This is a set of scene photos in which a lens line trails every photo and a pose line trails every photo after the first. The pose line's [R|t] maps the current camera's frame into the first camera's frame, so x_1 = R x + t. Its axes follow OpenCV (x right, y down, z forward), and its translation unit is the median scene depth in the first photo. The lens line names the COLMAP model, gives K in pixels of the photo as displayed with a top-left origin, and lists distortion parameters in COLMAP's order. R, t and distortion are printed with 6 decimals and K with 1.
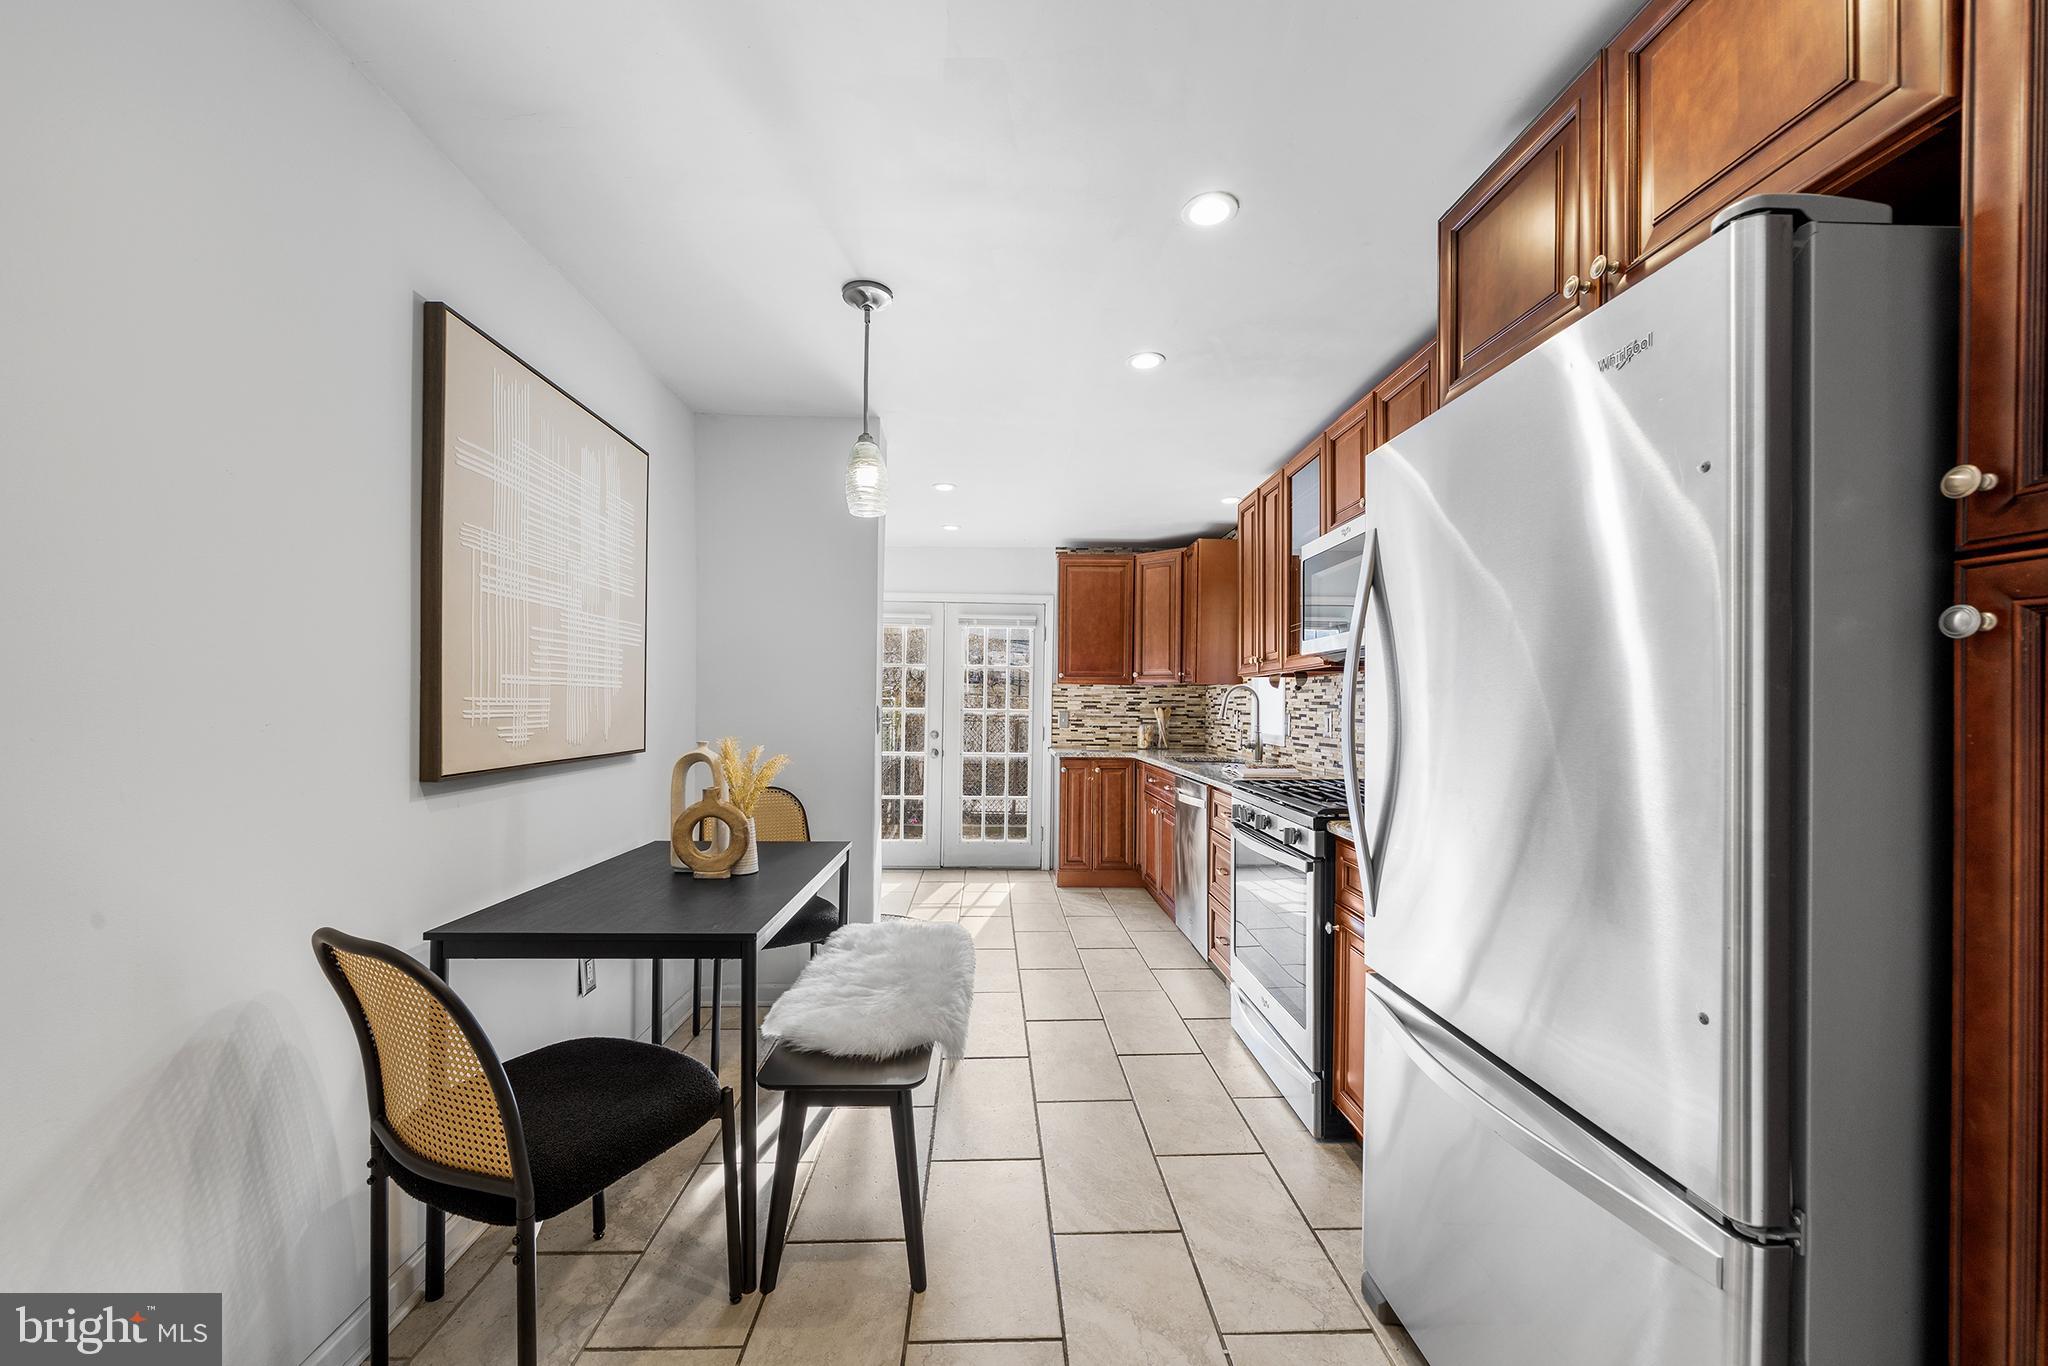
lens RADIAL K [[785.9, 0, 1028.9], [0, 785.9, 707.2], [0, 0, 1]] dist [-0.002424, -0.000453]
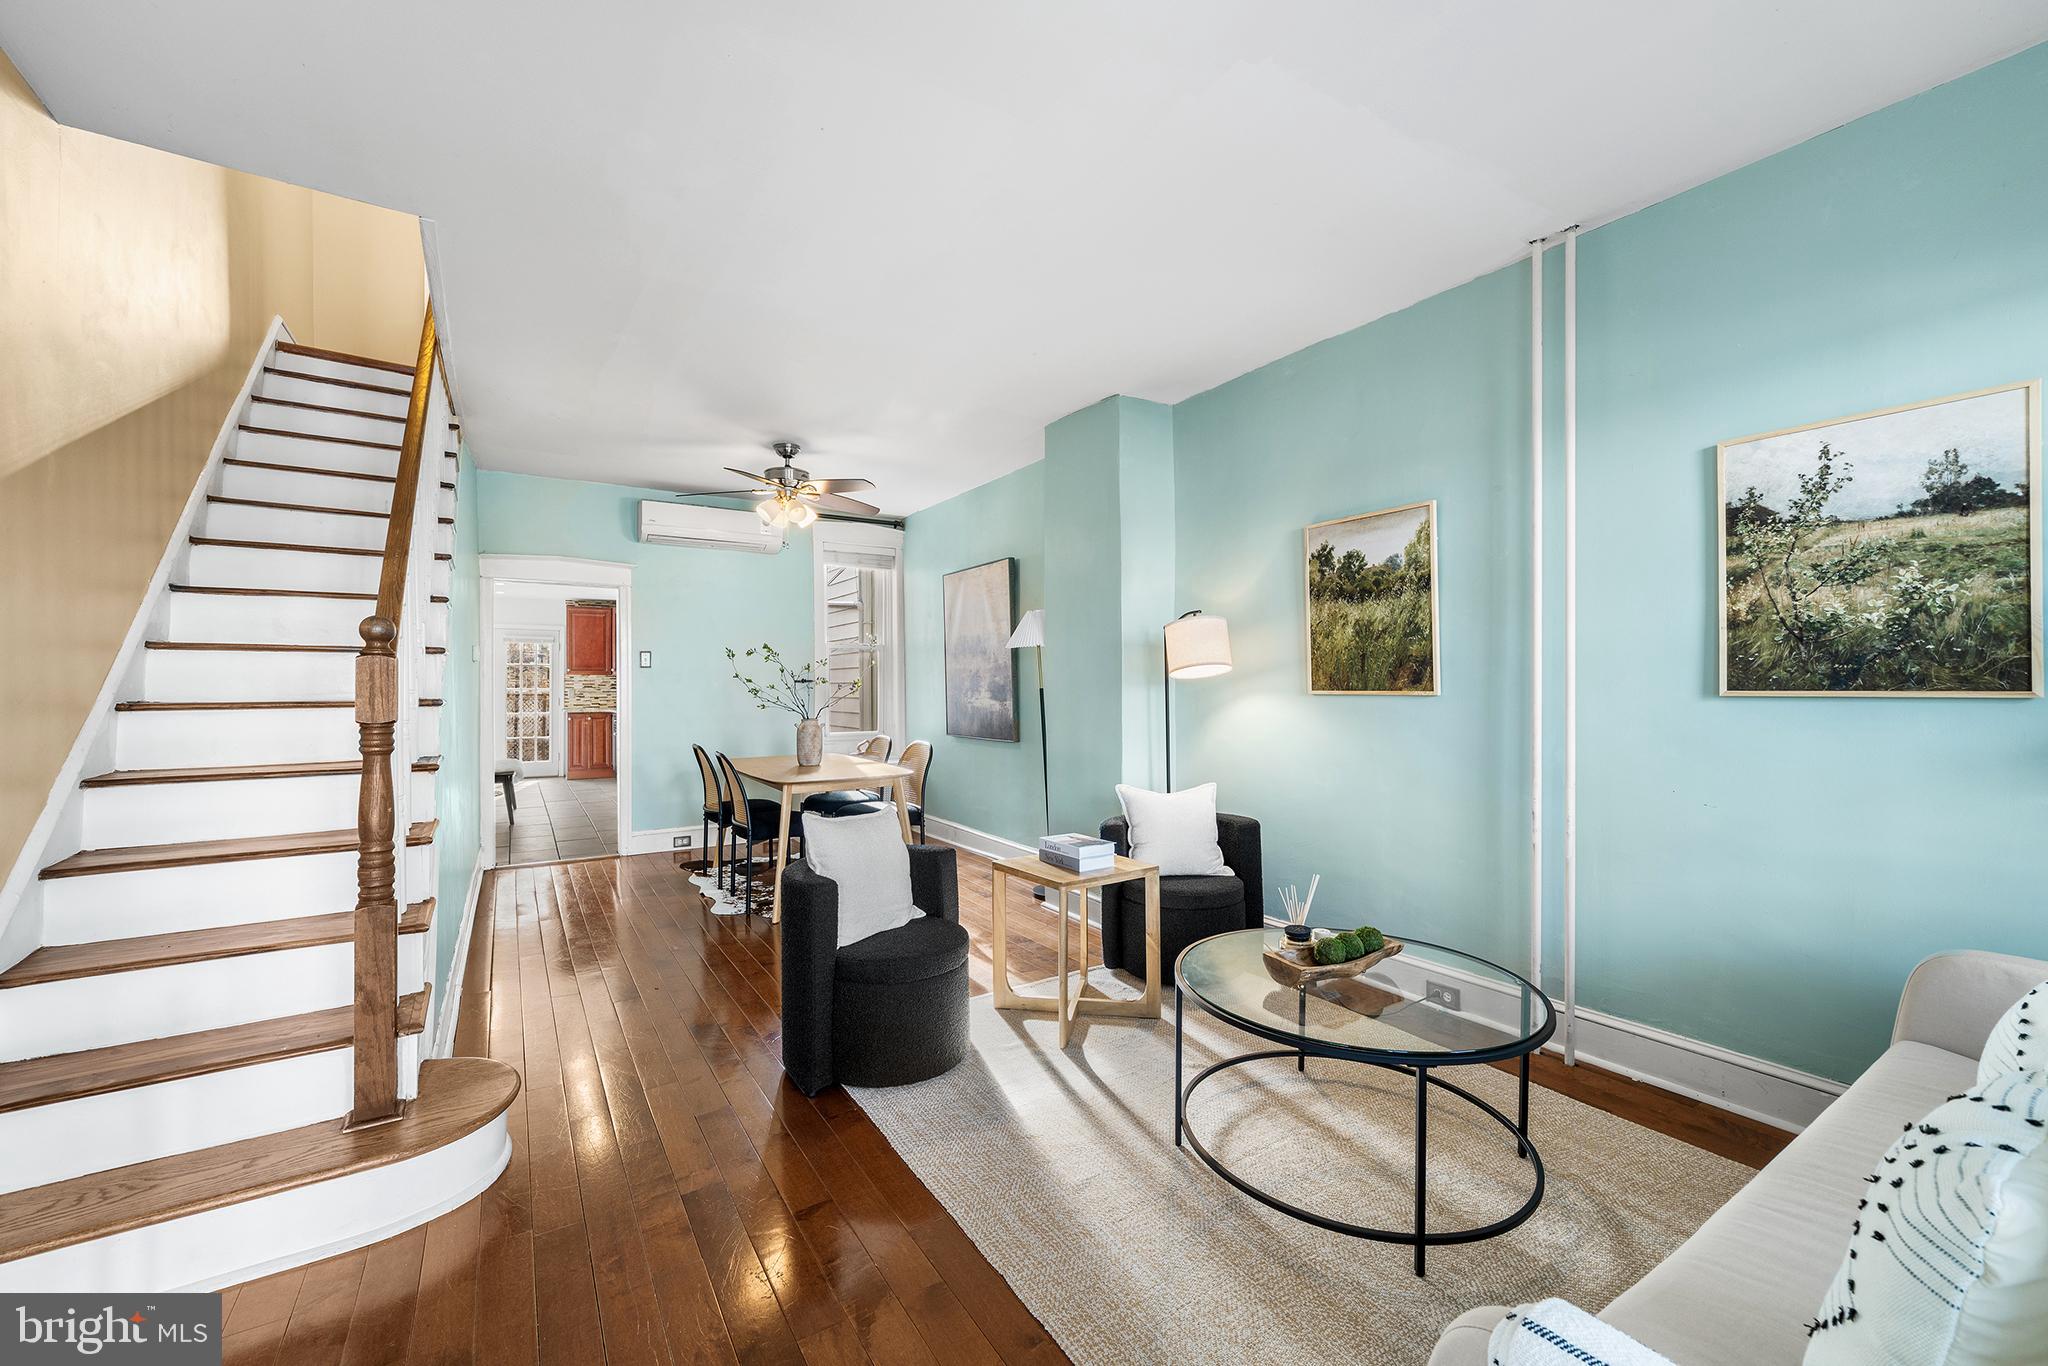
lens RADIAL K [[785.9, 0, 1027.1], [0, 785.9, 688.1], [0, 0, 1]] dist [-0.002424, -0.000453]
pose [[0.863940, -0.008484, 0.503523, 0.058862], [0.008710, 0.999960, 0.001904, 0.012338], [-0.503519, 0.002740, 0.863980, -1.690709]]
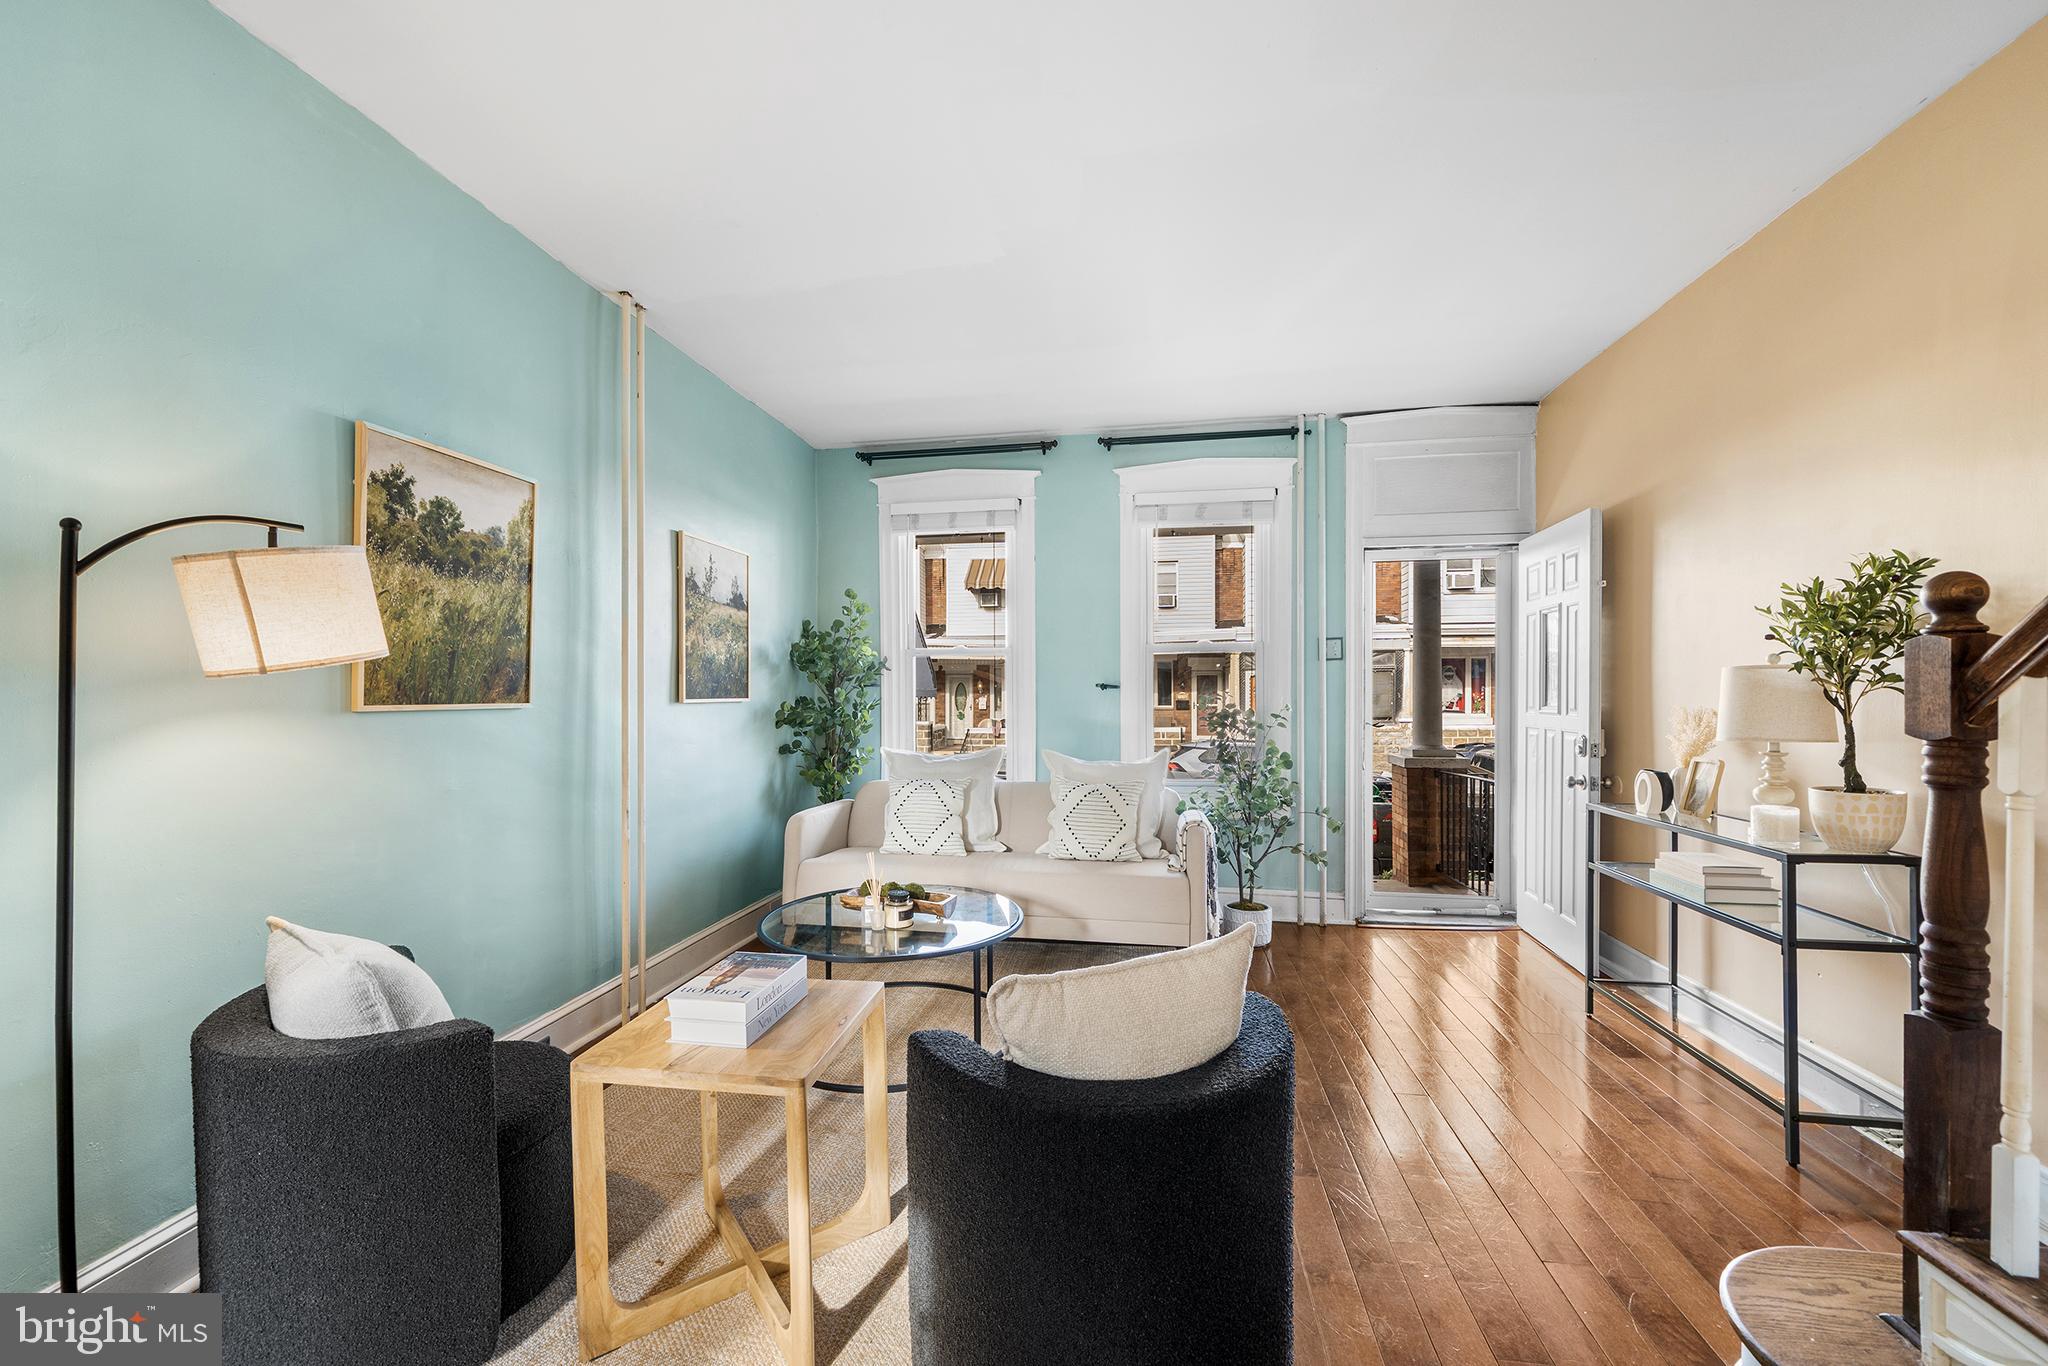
lens RADIAL K [[785.9, 0, 1025.2], [0, 785.9, 694.9], [0, 0, 1]] dist [-0.002424, -0.000453]
pose [[-0.975474, 0.004555, 0.220066, 0.243557], [0.006036, 0.999963, 0.006061, 0.012069], [-0.220031, 0.007241, -0.975466, -0.692337]]
